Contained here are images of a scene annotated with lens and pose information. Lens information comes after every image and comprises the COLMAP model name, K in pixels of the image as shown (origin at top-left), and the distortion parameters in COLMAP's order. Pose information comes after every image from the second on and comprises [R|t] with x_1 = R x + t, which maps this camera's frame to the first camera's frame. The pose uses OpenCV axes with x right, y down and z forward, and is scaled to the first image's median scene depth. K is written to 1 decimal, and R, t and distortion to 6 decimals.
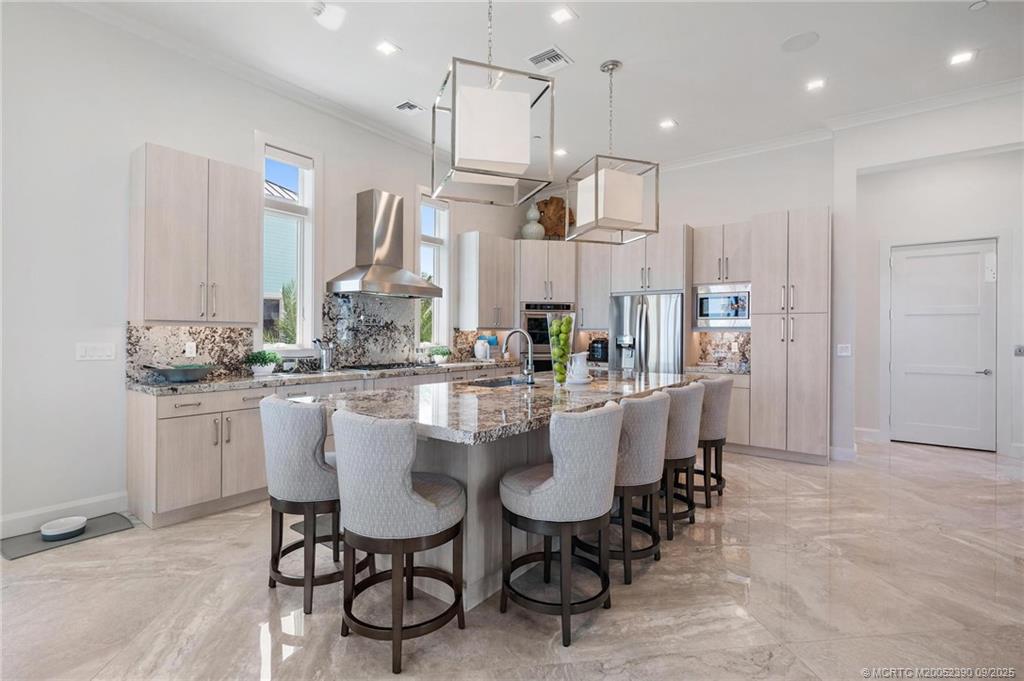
lens RADIAL K [[473.3, 0, 512.0], [0, 473.3, 340.5], [0, 0, 1]] dist [0.001371, 0.000158]
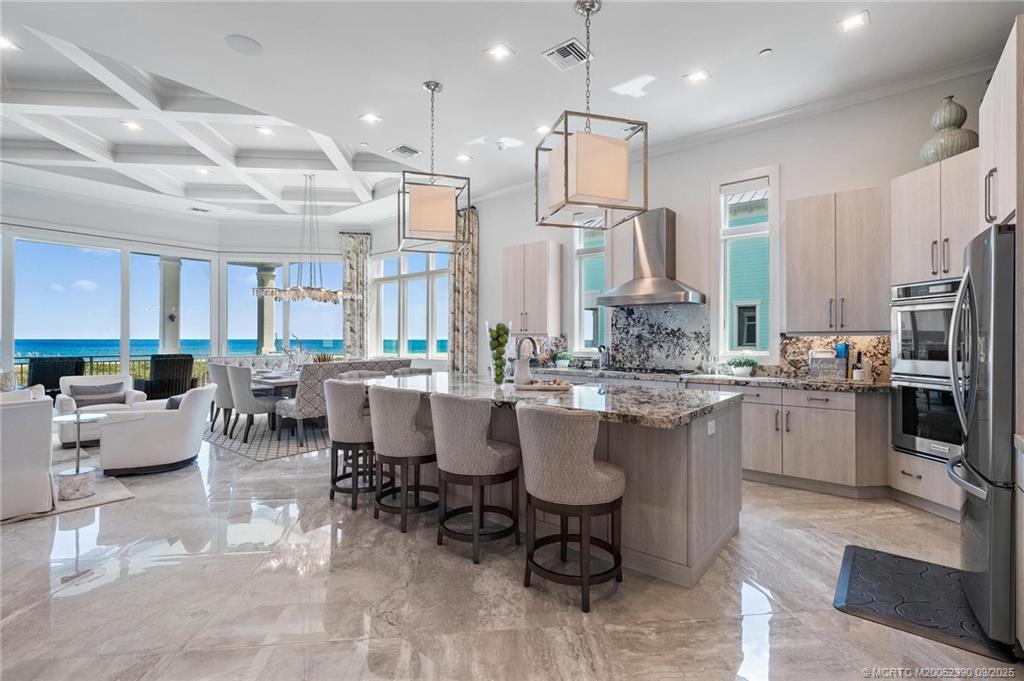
lens RADIAL K [[460.3, 0, 512.0], [0, 460.3, 340.5], [0, 0, 1]] dist [-0.001895, -0.000166]
pose [[-0.037398, -0.008967, -0.999260, 0.784867], [-0.019664, 0.999773, -0.008235, 0.000594], [0.999107, 0.019341, -0.037566, 0.716266]]
